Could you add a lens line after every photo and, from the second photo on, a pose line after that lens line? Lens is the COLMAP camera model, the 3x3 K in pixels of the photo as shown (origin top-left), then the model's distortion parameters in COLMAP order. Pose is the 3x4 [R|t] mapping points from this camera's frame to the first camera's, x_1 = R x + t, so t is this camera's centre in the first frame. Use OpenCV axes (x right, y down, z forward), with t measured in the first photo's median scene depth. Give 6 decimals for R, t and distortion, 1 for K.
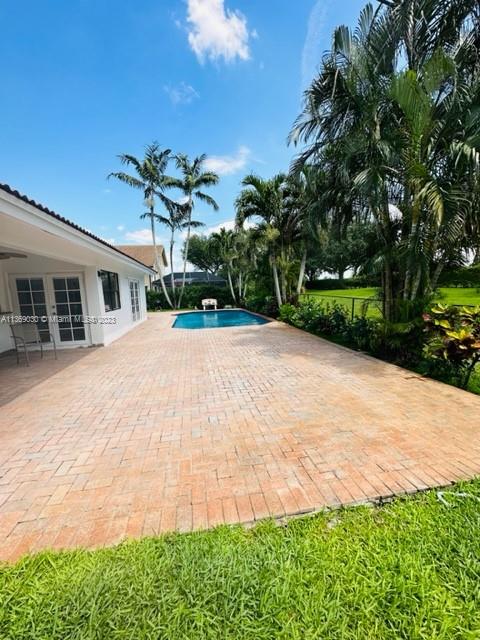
lens RADIAL K [[256.2, 0, 241.6], [0, 256.2, 320.6], [0, 0, 1]] dist [-0.000471, 0.000072]
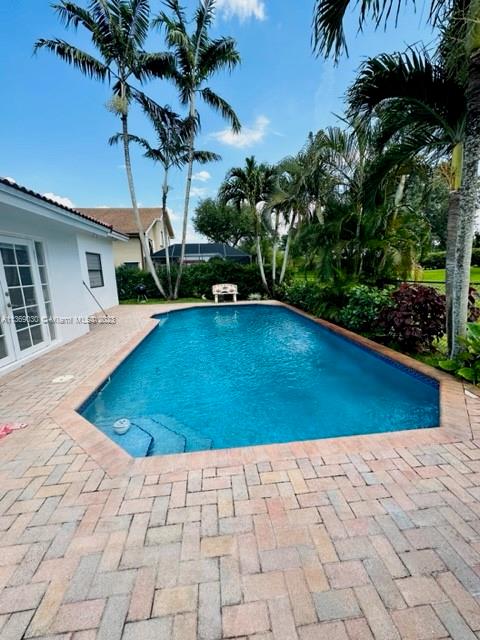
lens RADIAL K [[256.2, 0, 246.7], [0, 256.2, 325.0], [0, 0, 1]] dist [-0.000471, 0.000072]
pose [[0.998648, 0.023641, -0.046303, -0.044034], [-0.019117, 0.995215, 0.095823, -0.046969], [0.048346, -0.094808, 0.994321, 0.394188]]
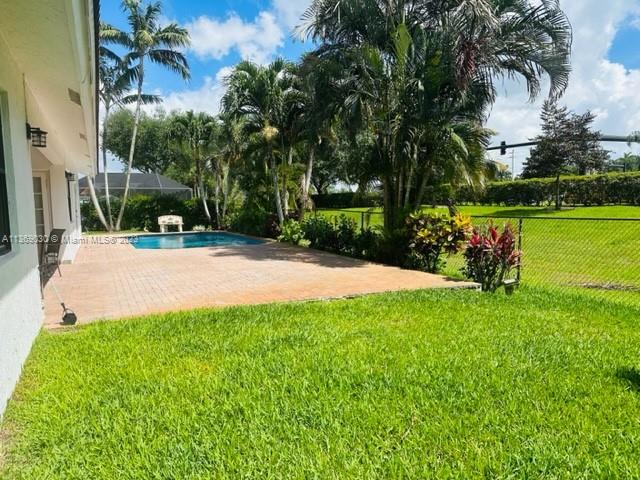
lens RADIAL K [[451.4, 0, 322.9], [0, 451.4, 237.7], [0, 0, 1]] dist [0.058353, -0.062423]
pose [[0.964584, 0.007777, 0.263661, -0.054703], [0.006508, 0.998559, -0.053265, 0.036359], [-0.263696, 0.053094, 0.963144, -0.221169]]
